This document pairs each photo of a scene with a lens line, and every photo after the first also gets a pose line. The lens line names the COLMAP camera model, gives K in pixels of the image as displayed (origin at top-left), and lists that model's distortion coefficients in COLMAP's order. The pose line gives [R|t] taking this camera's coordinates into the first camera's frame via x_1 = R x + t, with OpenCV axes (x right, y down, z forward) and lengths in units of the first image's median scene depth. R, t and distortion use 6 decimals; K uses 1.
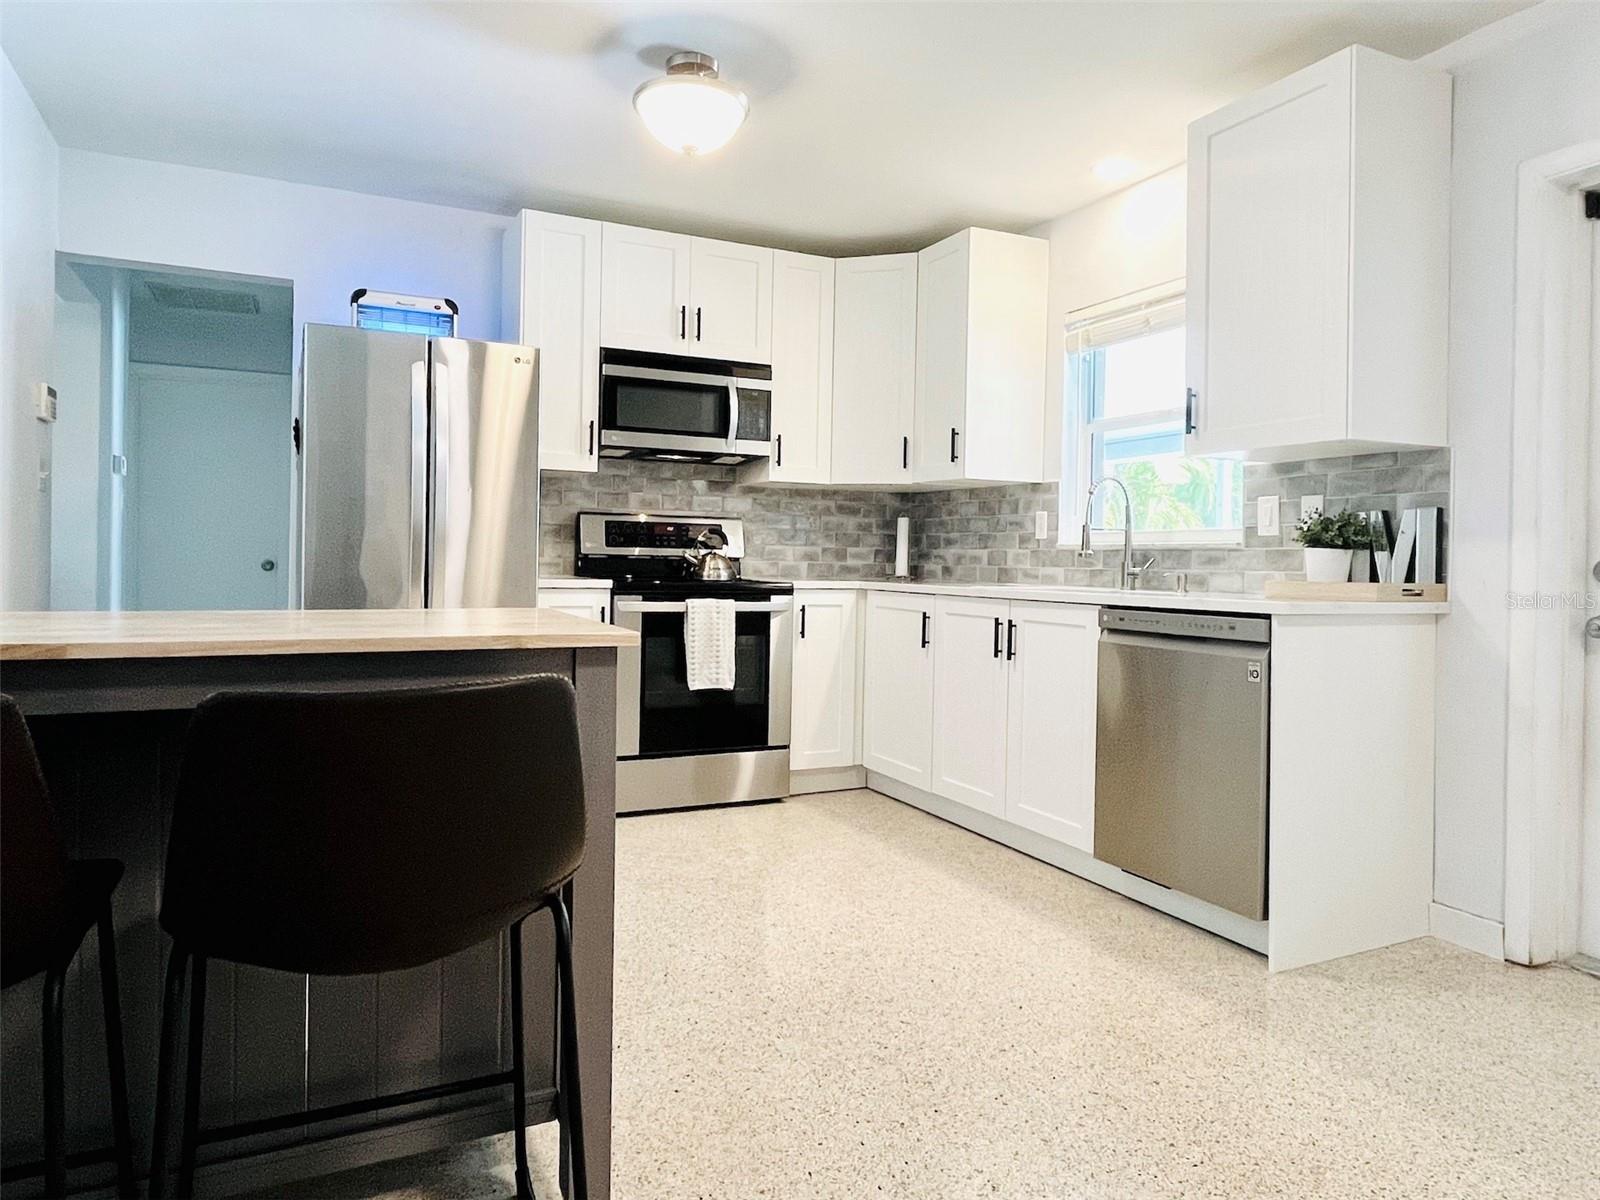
lens RADIAL K [[1027.3, 0, 796.7], [0, 1027.3, 566.4], [0, 0, 1]] dist [-0.008323, -0.001757]
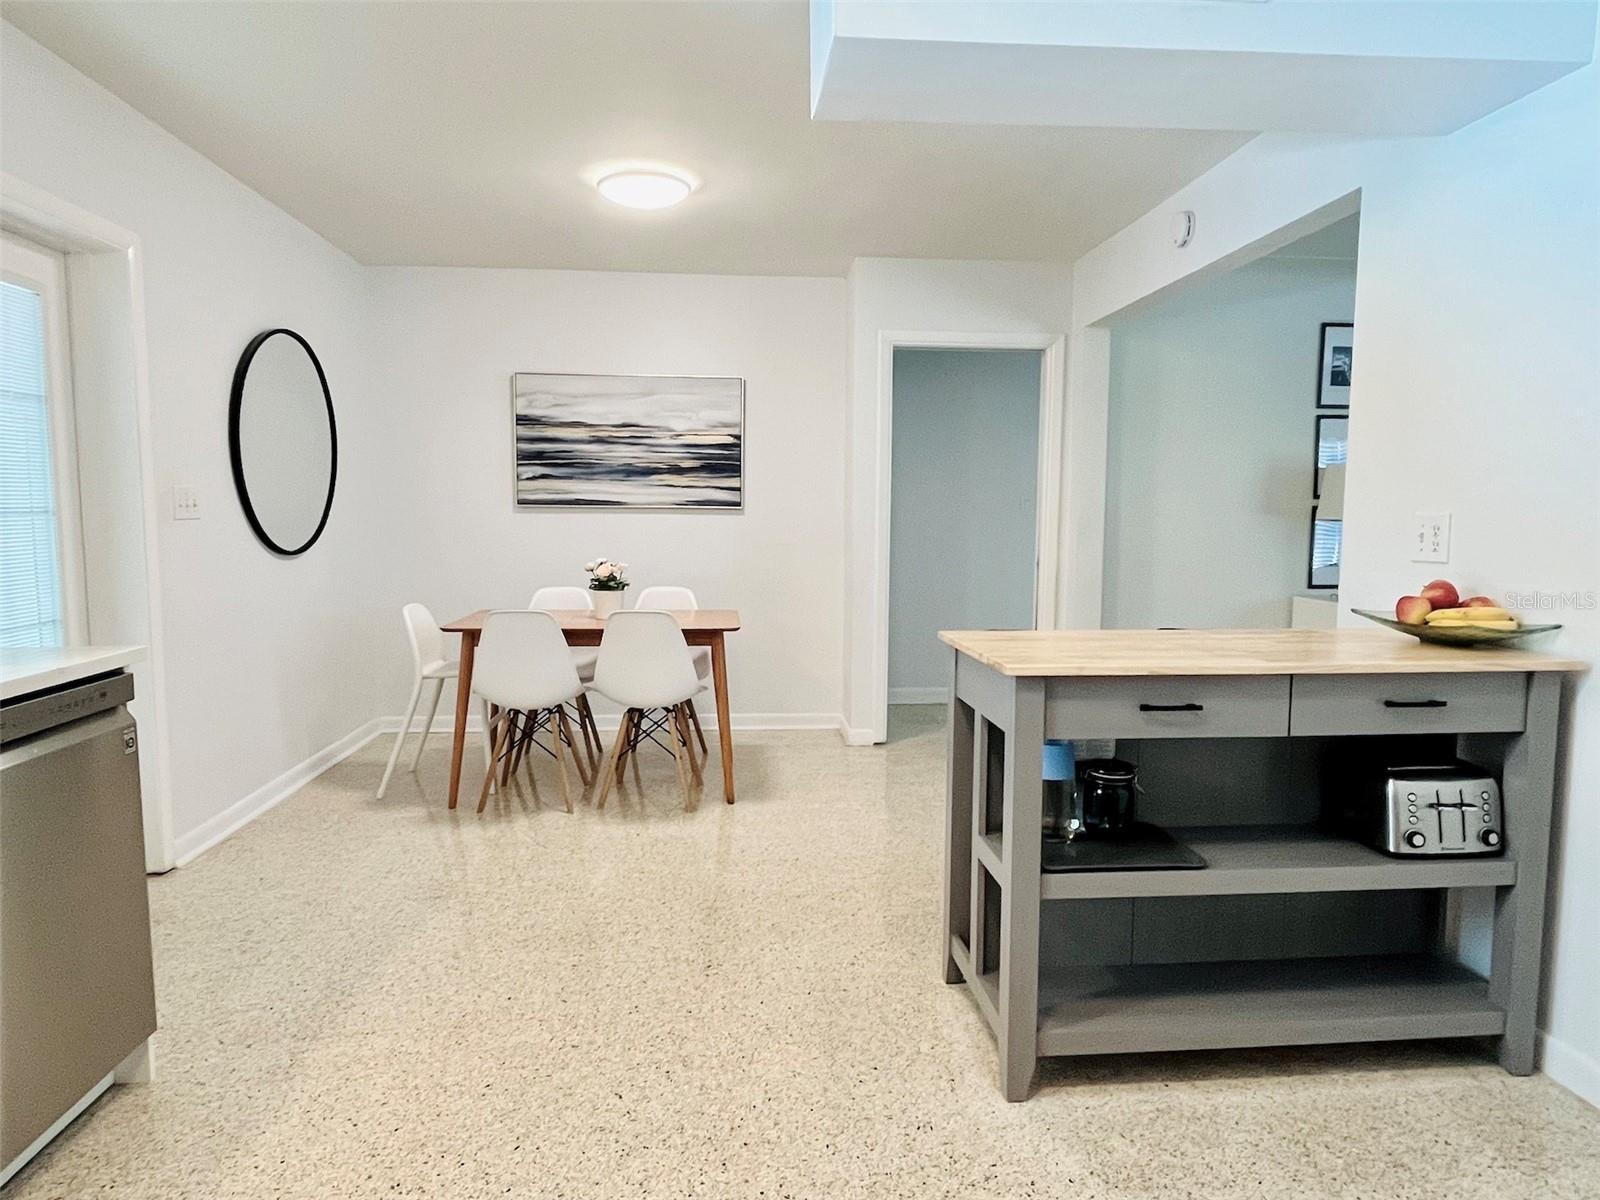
lens RADIAL K [[1027.3, 0, 796.7], [0, 1027.3, 566.4], [0, 0, 1]] dist [-0.008323, -0.001757]
pose [[-0.934826, -0.043414, 0.352442, -0.191685], [-0.019534, 0.997283, 0.071035, -0.060265], [-0.354569, 0.059520, -0.933134, 0.954950]]
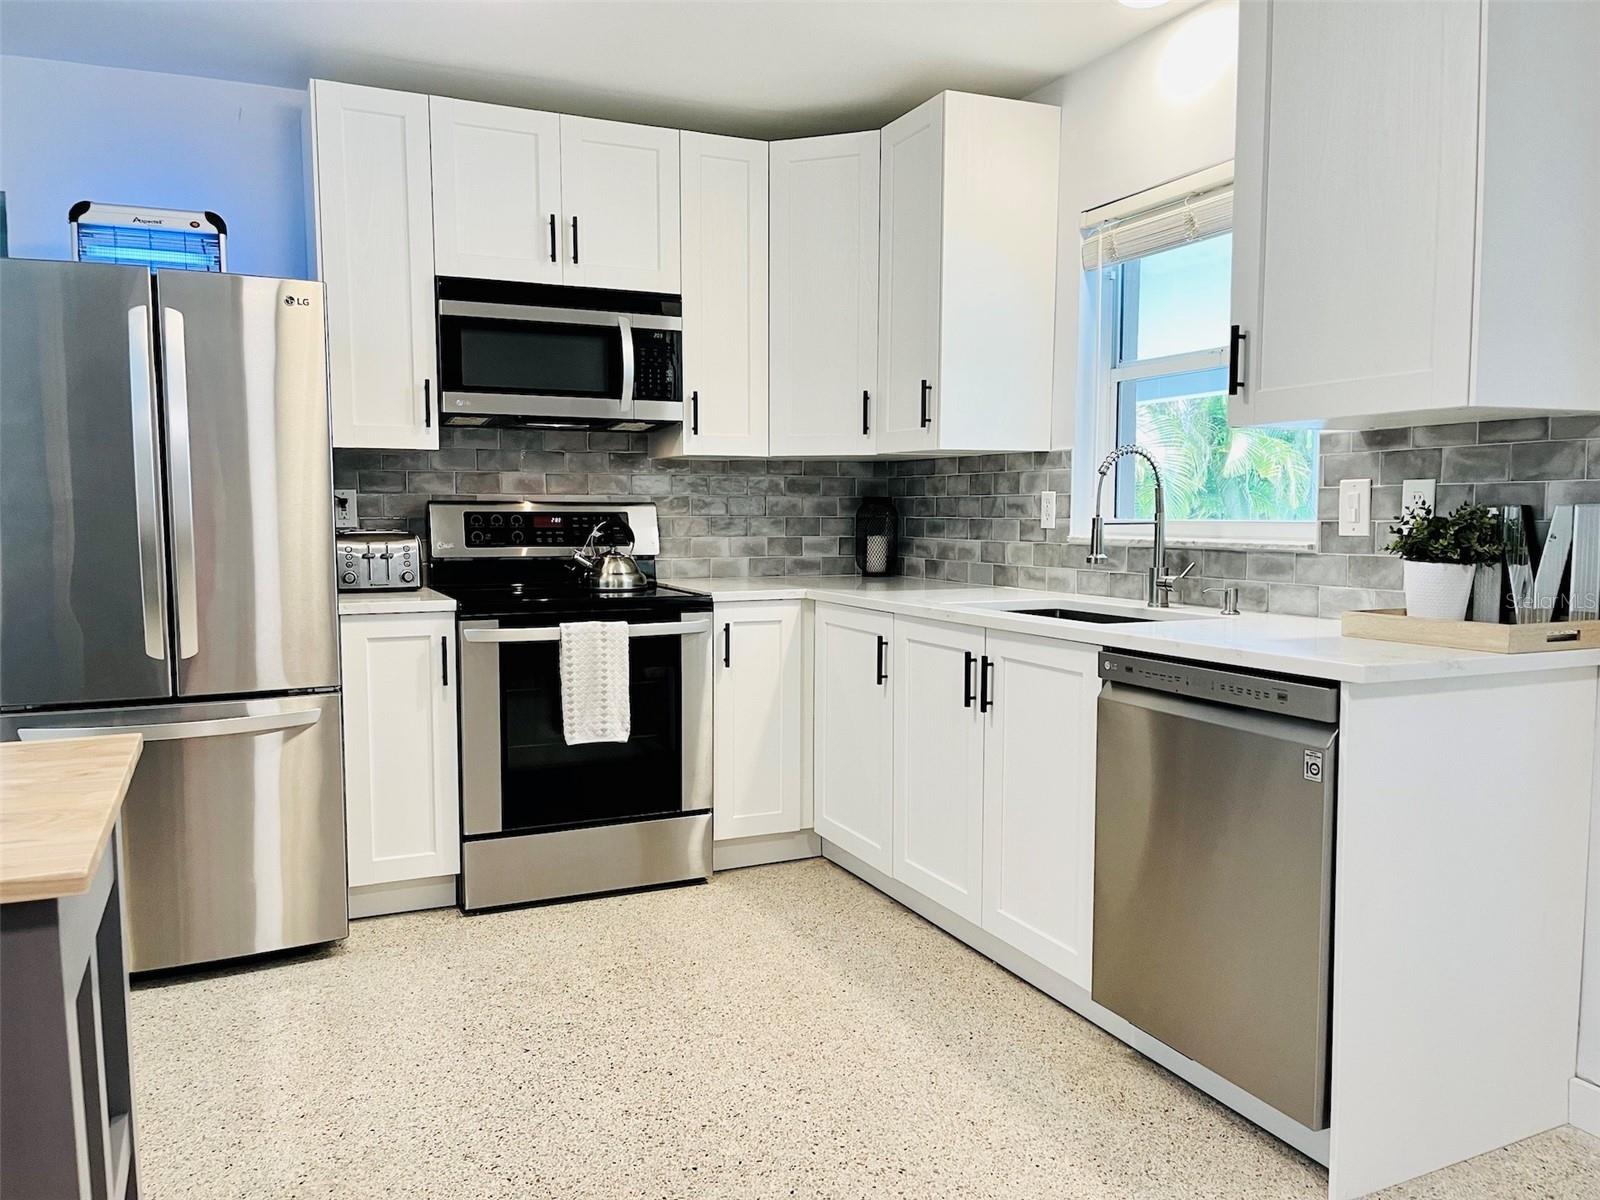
lens RADIAL K [[1201.9, 0, 795.6], [0, 1201.9, 616.2], [0, 0, 1]] dist [0.071026, -0.102705]
pose [[0.999523, -0.015279, -0.026823, 0.082267], [0.017416, 0.996535, 0.081325, -0.039064], [0.025487, -0.081754, 0.996327, 0.133219]]
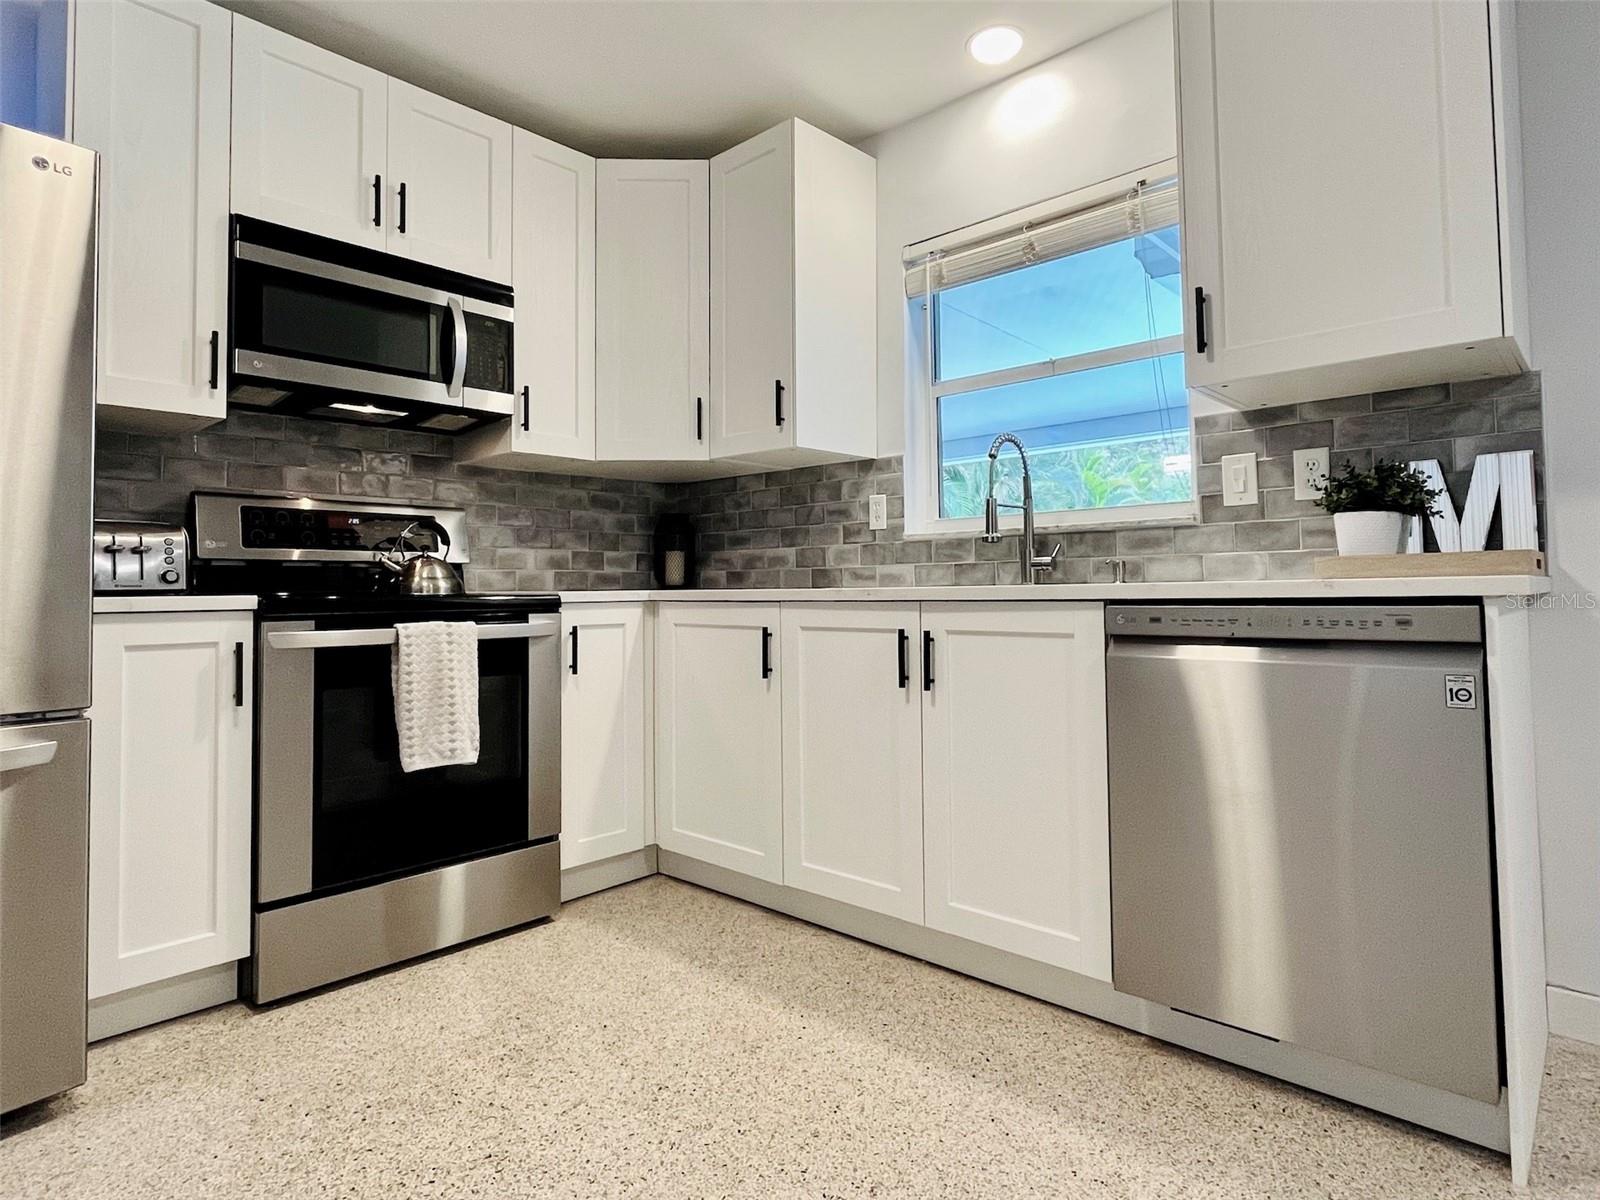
lens RADIAL K [[895.6, 0, 795.1], [0, 895.6, 557.9], [0, 0, 1]] dist [-0.003556, 0.000400]
pose [[0.931760, -0.015859, 0.362728, -0.074871], [0.030686, 0.998911, -0.035151, 0.018009], [-0.361775, 0.043883, 0.931232, 0.395082]]
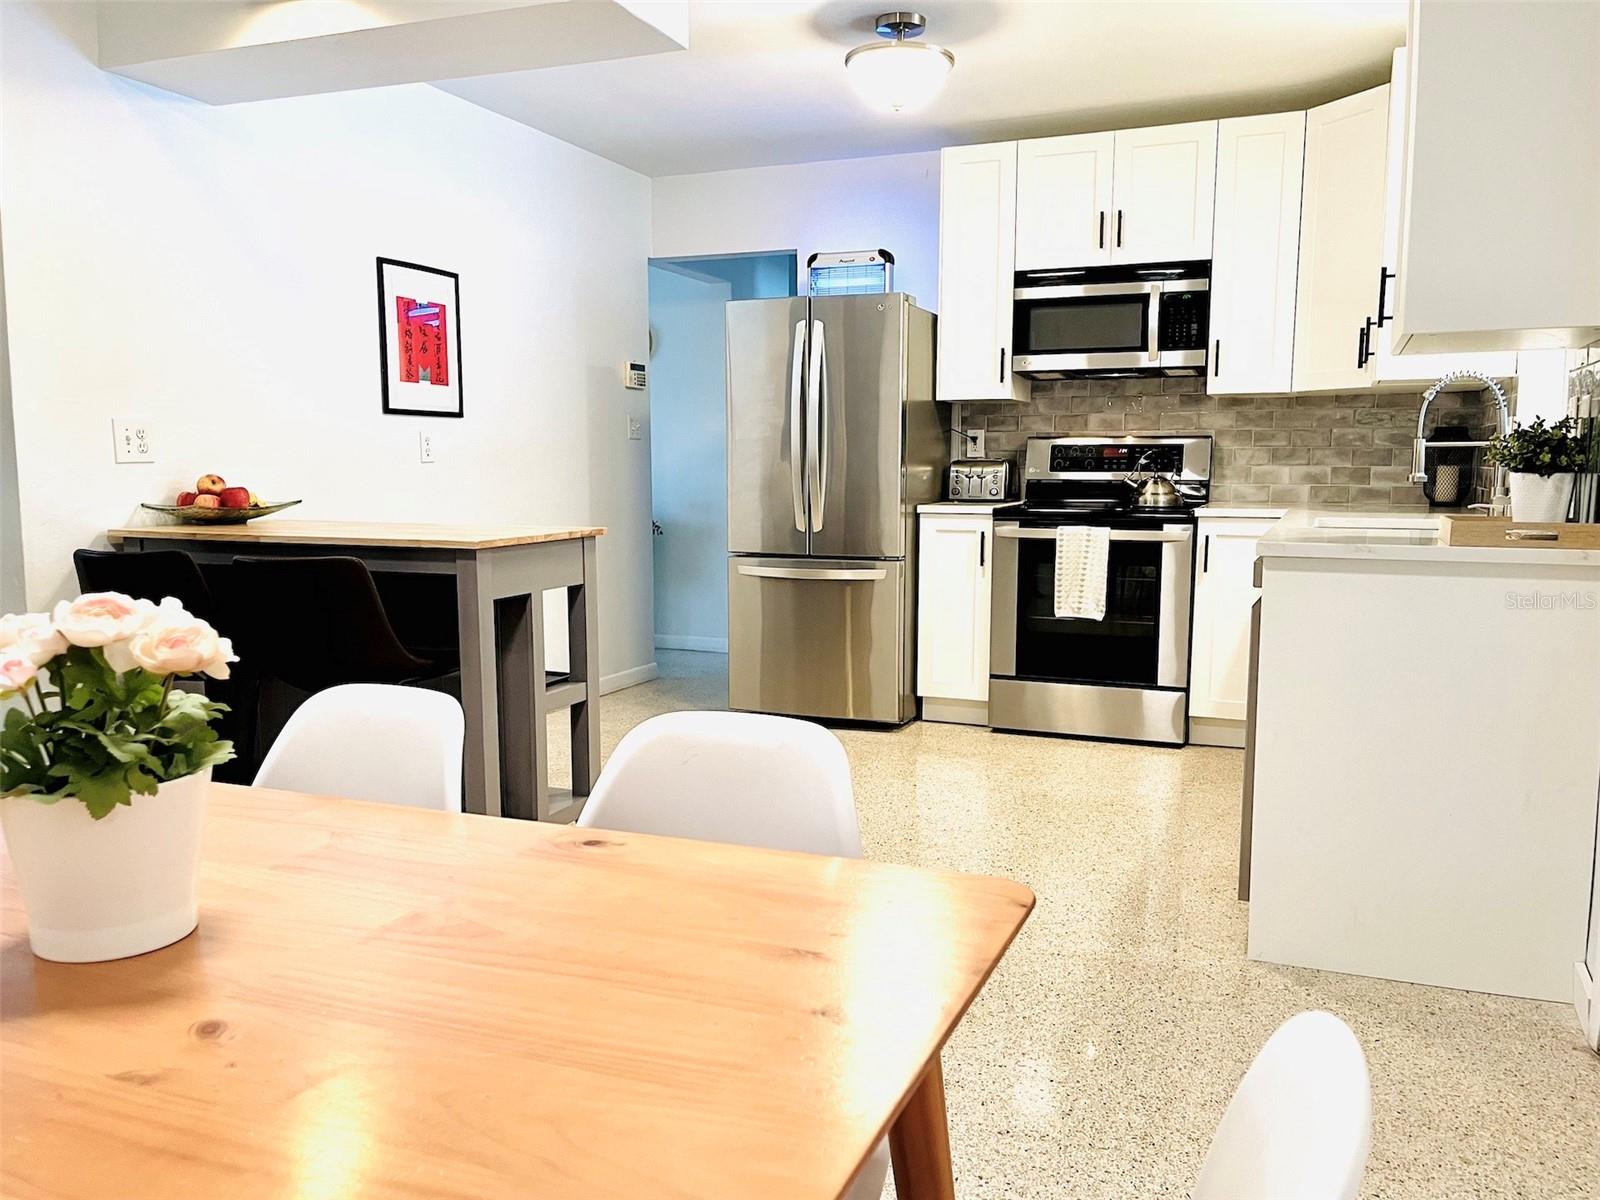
lens RADIAL K [[1259.2, 0, 800.4], [0, 1259.2, 626.5], [0, 0, 1]] dist [0.030571, -0.005275]
pose [[0.664466, 0.079986, -0.743026, 0.611252], [0.005857, 0.993668, 0.112205, -0.009388], [0.747296, -0.078909, 0.659789, 0.004304]]
